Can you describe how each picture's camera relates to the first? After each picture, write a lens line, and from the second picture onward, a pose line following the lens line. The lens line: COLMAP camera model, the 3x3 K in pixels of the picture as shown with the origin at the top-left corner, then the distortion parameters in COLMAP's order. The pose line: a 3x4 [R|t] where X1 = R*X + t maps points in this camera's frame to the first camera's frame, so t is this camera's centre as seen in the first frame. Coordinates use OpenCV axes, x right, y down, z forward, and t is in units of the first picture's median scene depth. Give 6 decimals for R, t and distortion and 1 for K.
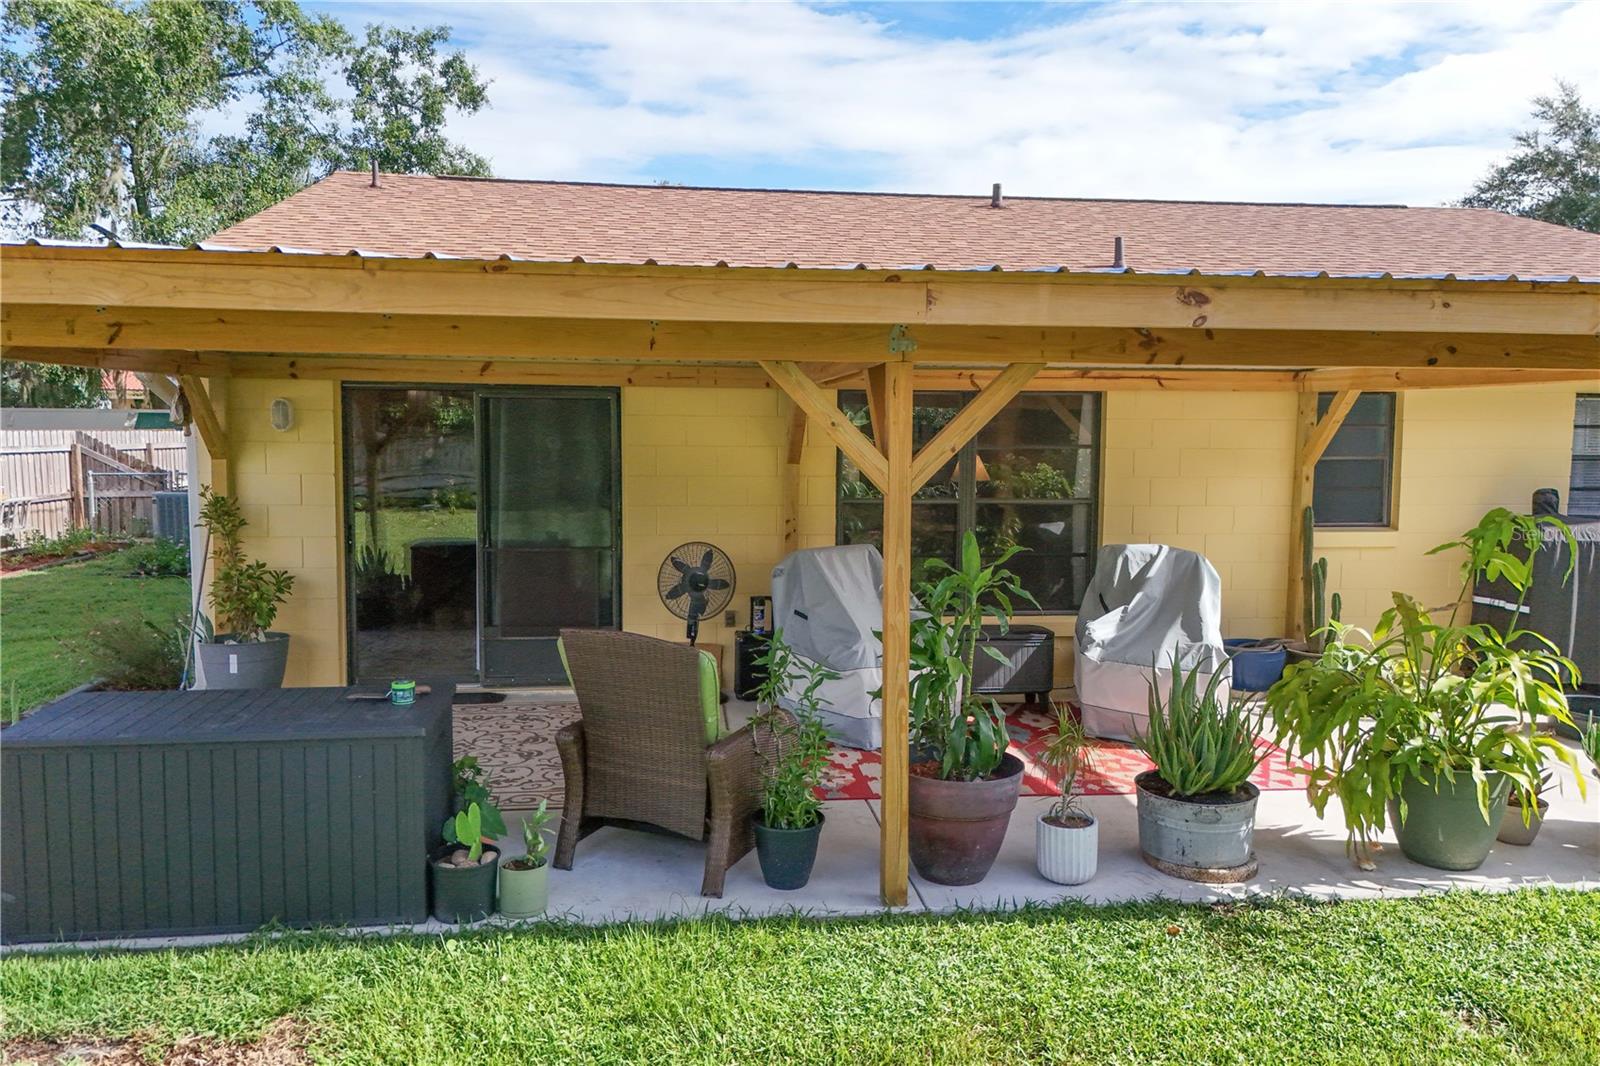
lens RADIAL K [[1215.9, 0, 800.0], [0, 1215.9, 533.0], [0, 0, 1]] dist [0.063181, -0.062468]
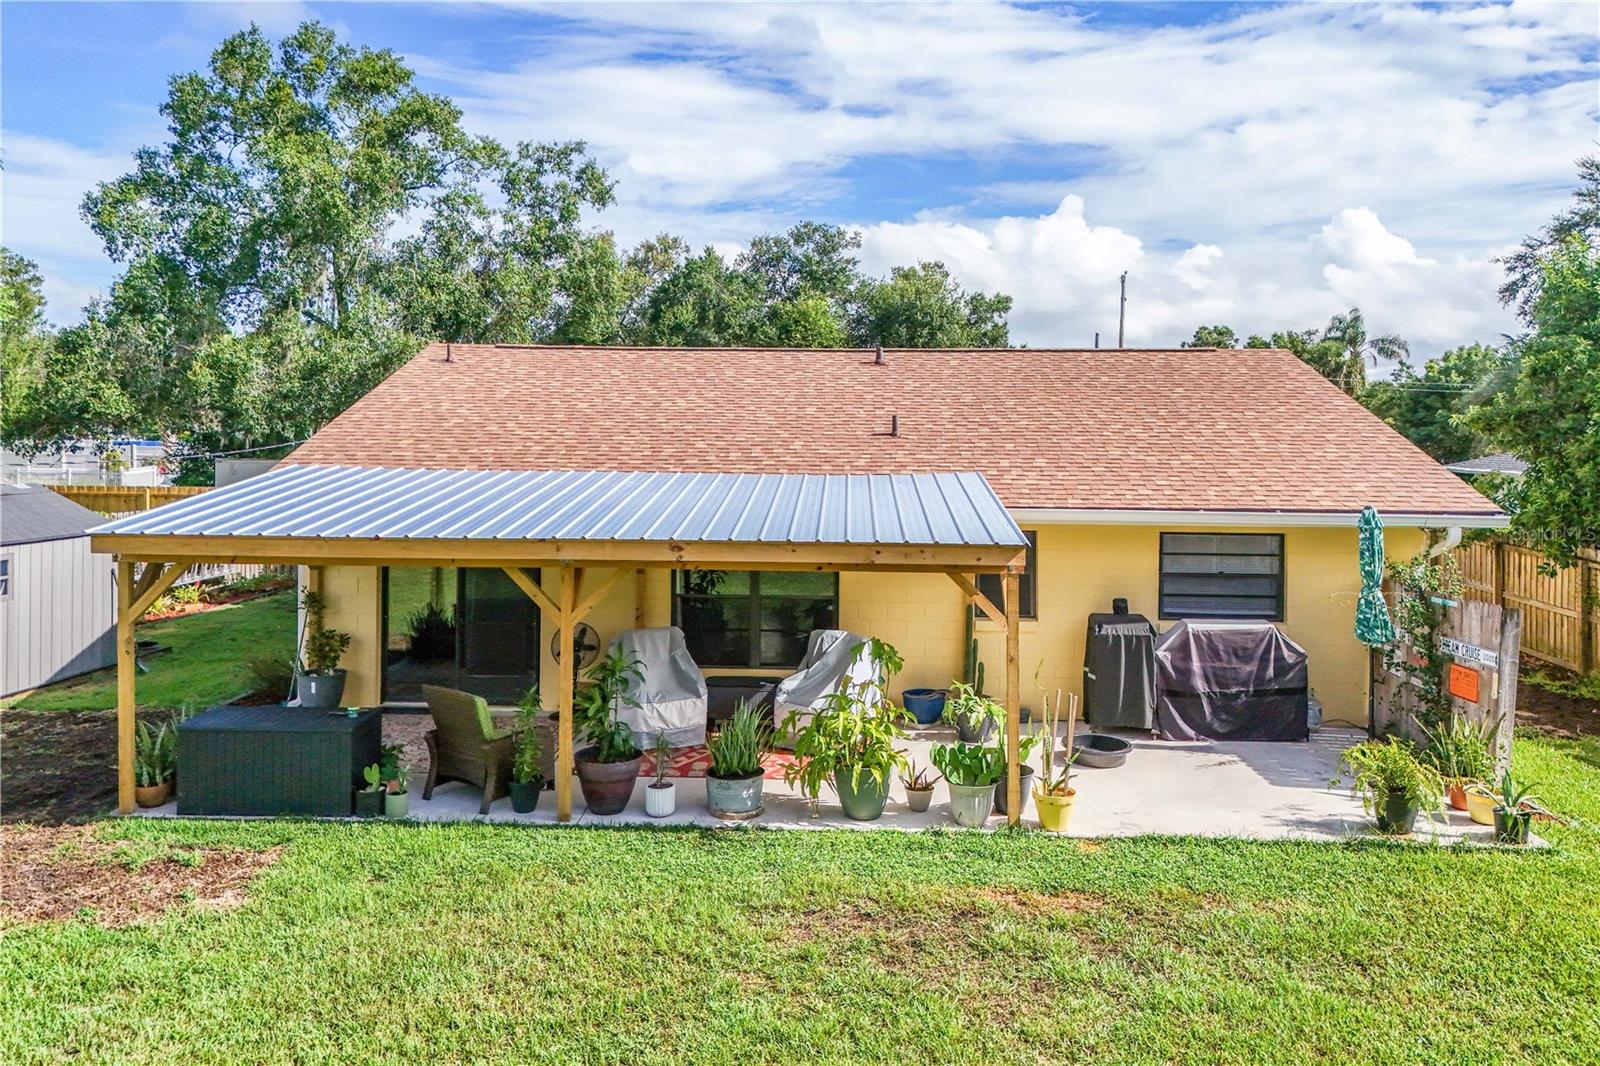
lens RADIAL K [[1348.5, 0, 871.9], [0, 1348.5, 439.4], [0, 0, 1]] dist [0.026212, -0.009909]
pose [[0.989496, 0.008187, -0.144328, 0.198713], [-0.016300, 0.998347, -0.055121, -0.050303], [0.143638, 0.056894, 0.987994, -0.271687]]
